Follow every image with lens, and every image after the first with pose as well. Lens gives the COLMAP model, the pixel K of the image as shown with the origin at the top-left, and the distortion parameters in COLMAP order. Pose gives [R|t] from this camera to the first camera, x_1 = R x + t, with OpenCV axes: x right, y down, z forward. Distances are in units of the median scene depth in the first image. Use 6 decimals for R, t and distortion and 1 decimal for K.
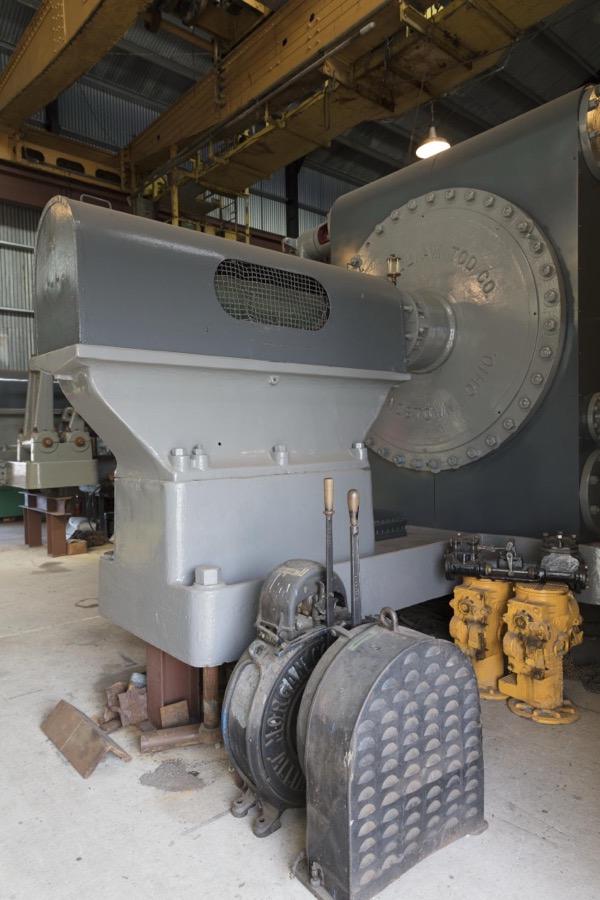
lens RADIAL K [[594.3, 0, 300.0], [0, 594.3, 450.0], [0, 0, 1]] dist [-0.002818, -0.001754]
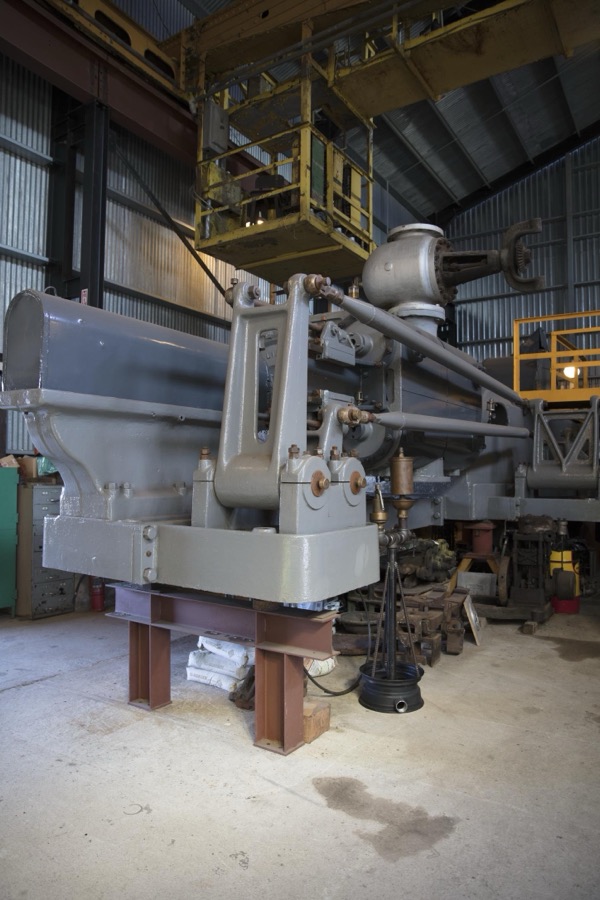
lens RADIAL K [[594.3, 0, 300.0], [0, 594.3, 450.0], [0, 0, 1]] dist [-0.002818, -0.001754]
pose [[0.962617, 0.031004, 0.269087, -0.350594], [-0.017376, 0.998450, -0.052883, -0.012060], [-0.270309, 0.046231, 0.961663, 0.371789]]
